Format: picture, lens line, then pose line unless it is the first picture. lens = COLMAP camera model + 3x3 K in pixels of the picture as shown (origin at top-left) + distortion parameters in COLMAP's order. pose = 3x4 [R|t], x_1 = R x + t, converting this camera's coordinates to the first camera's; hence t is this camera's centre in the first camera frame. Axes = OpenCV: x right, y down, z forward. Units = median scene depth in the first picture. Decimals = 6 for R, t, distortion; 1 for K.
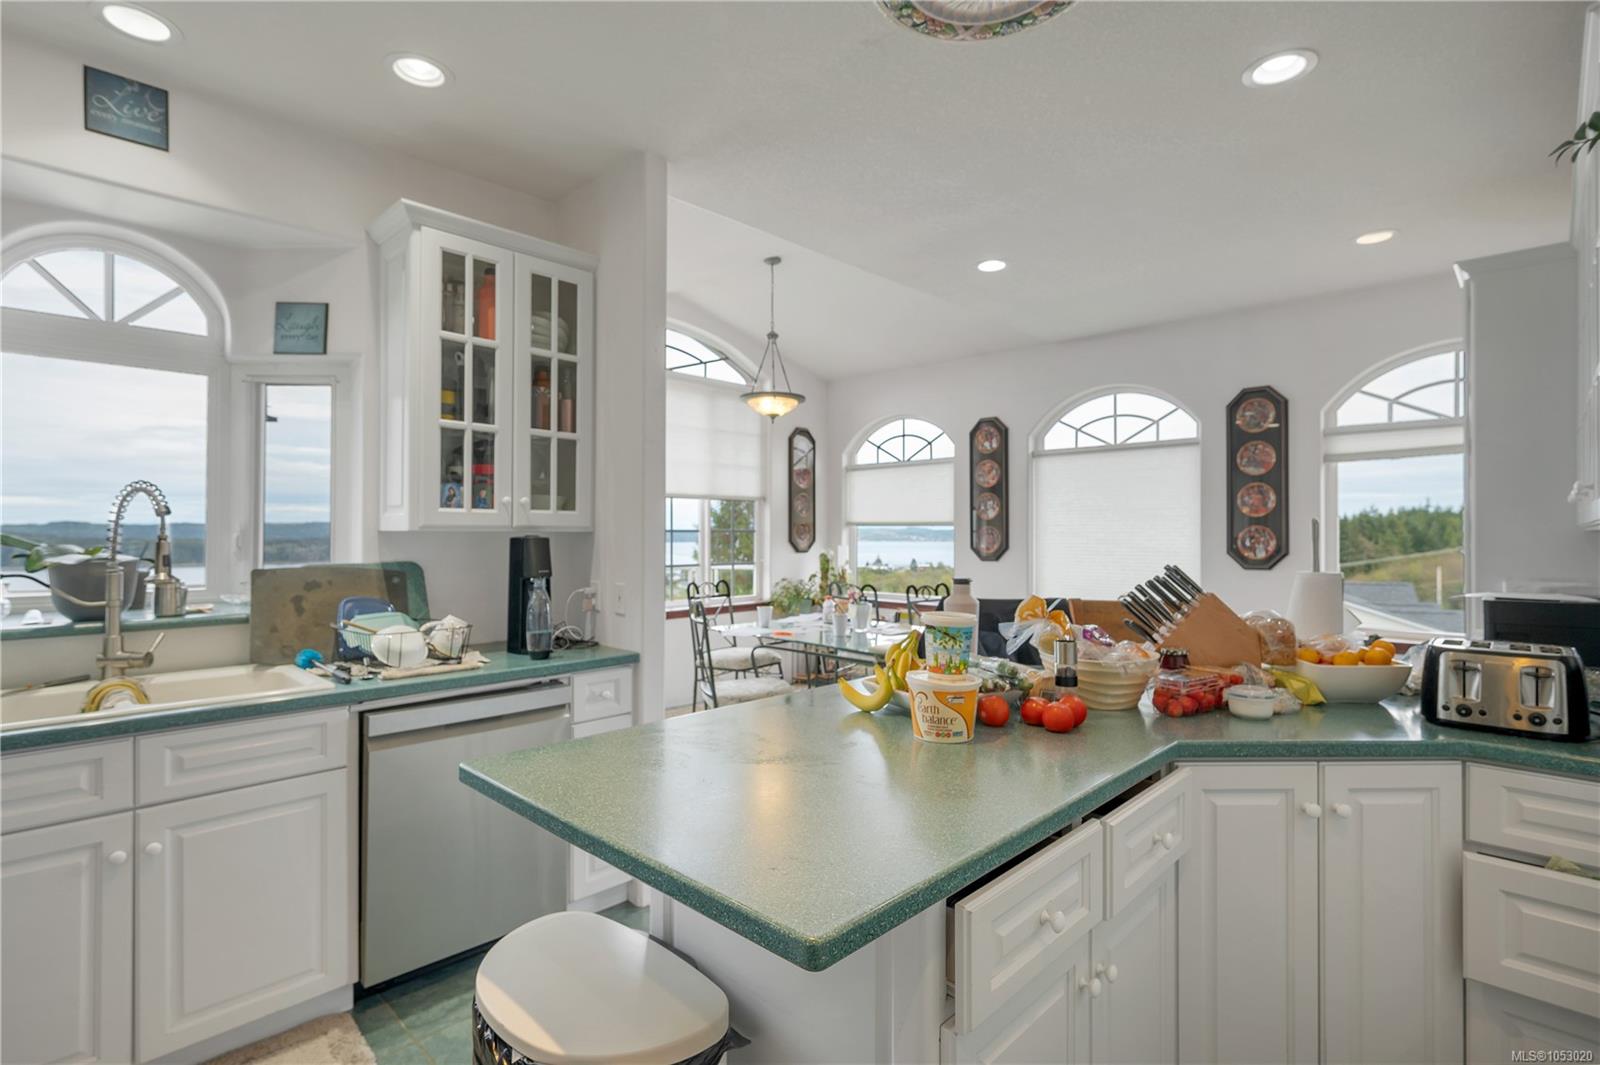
lens RADIAL K [[758.3, 0, 799.3], [0, 758.3, 523.9], [0, 0, 1]] dist [-0.000873, -0.000331]
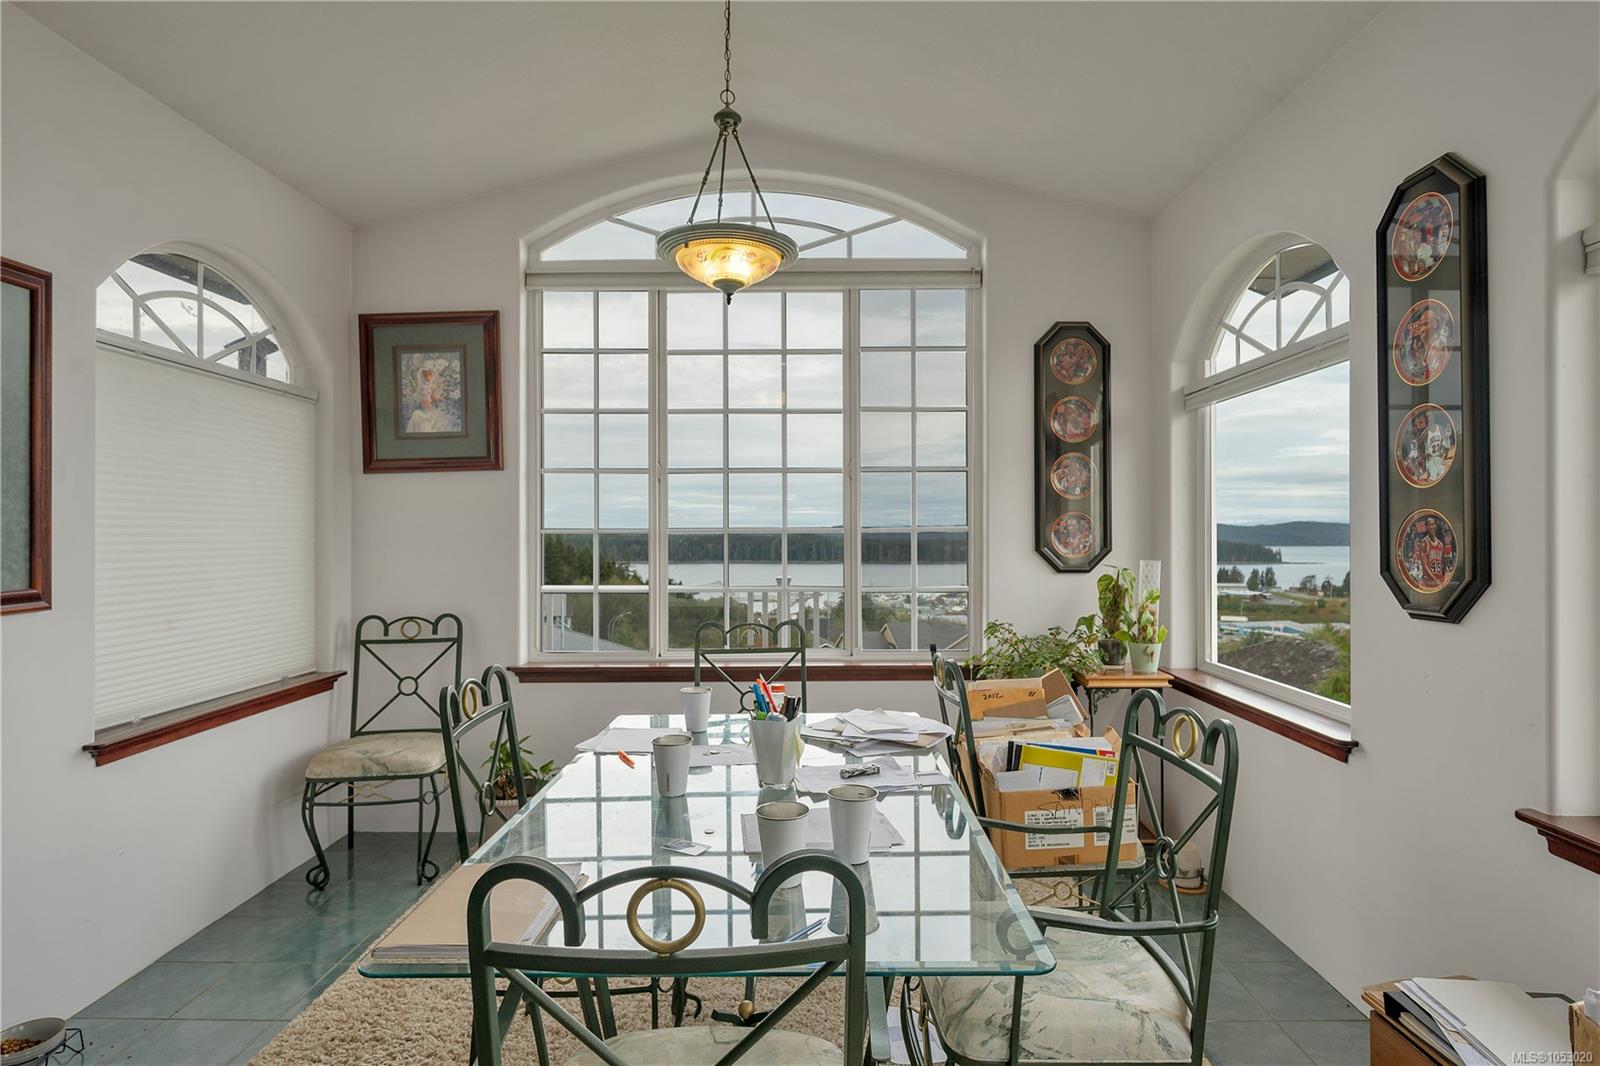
lens RADIAL K [[831.8, 0, 803.0], [0, 831.8, 528.2], [0, 0, 1]] dist [0.001158, -0.000652]
pose [[0.688579, -0.008166, -0.725115, 0.279252], [0.011583, 0.999933, -0.000261, 0.006807], [0.725068, -0.008219, 0.688628, 0.500504]]
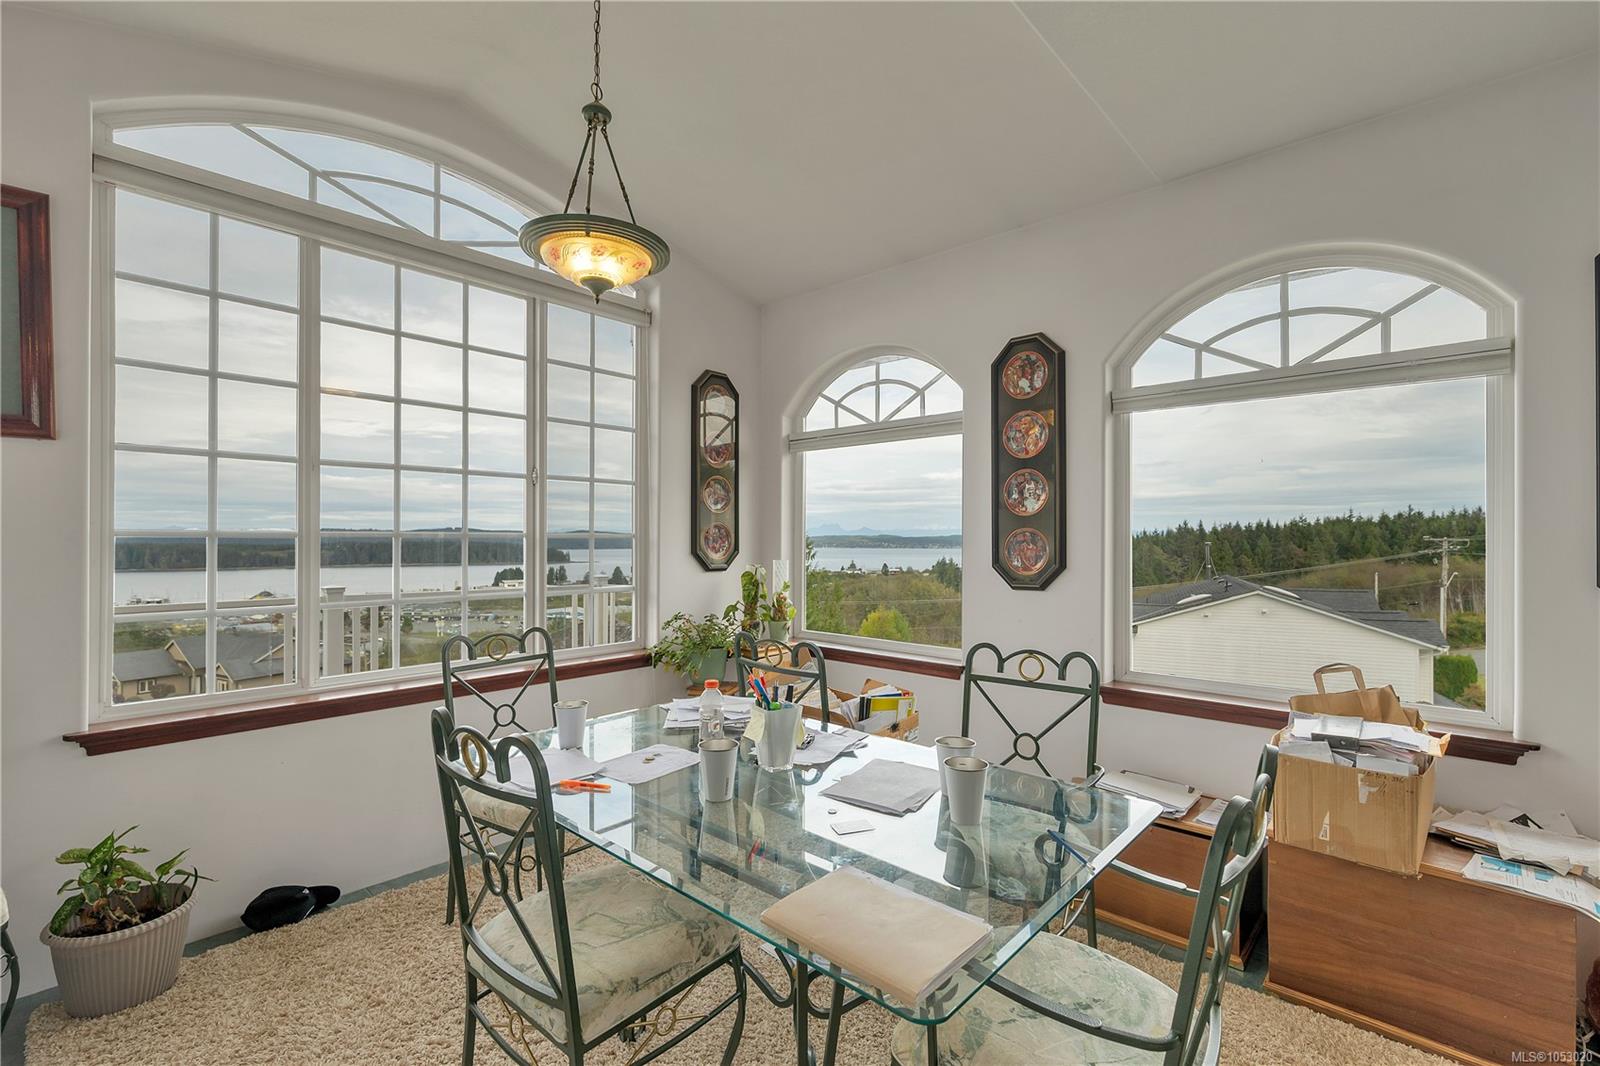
lens RADIAL K [[701.5, 0, 800.8], [0, 701.5, 533.2], [0, 0, 1]] dist [-0.002113, -0.000593]
pose [[0.999545, 0.001718, 0.030103, 0.057176], [-0.001781, 0.999996, 0.002083, 0.005559], [-0.030100, -0.002135, 0.999545, 0.421611]]
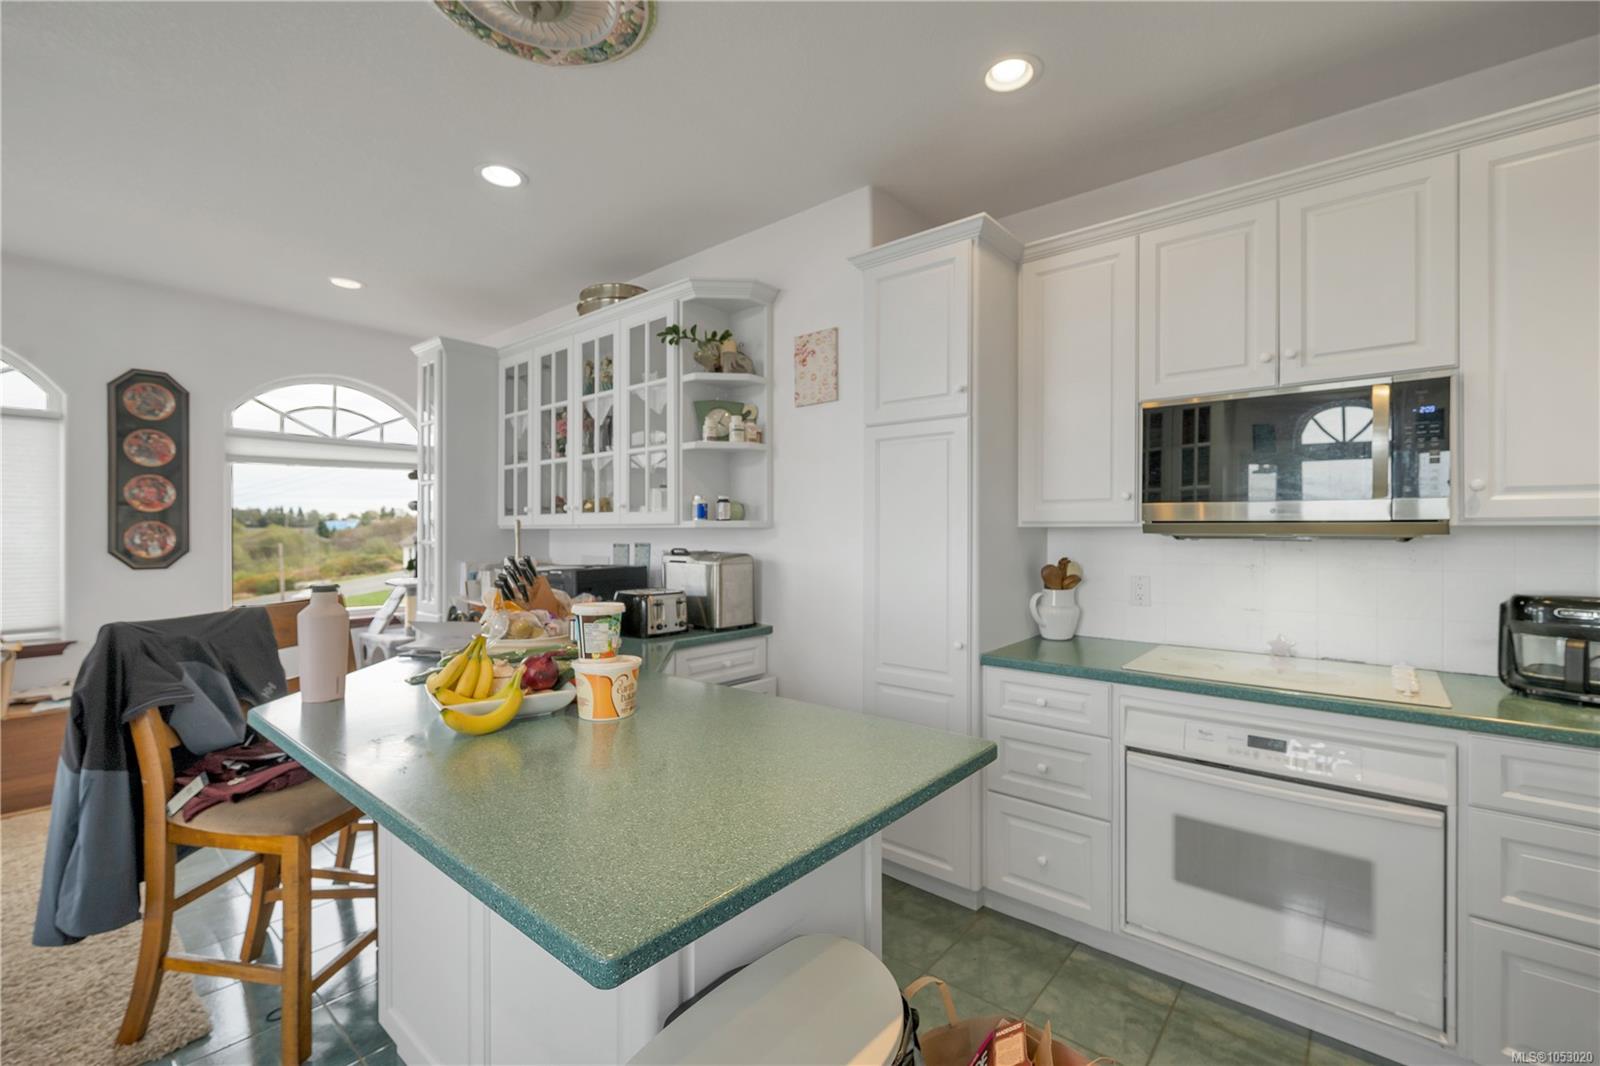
lens RADIAL K [[673.7, 0, 807.7], [0, 673.7, 533.2], [0, 0, 1]] dist [0.003559, 0.000203]
pose [[-0.060686, -0.004757, 0.998146, -0.377697], [-0.013793, 0.999897, 0.003927, 0.003064], [-0.998062, -0.013529, -0.060745, 0.356870]]
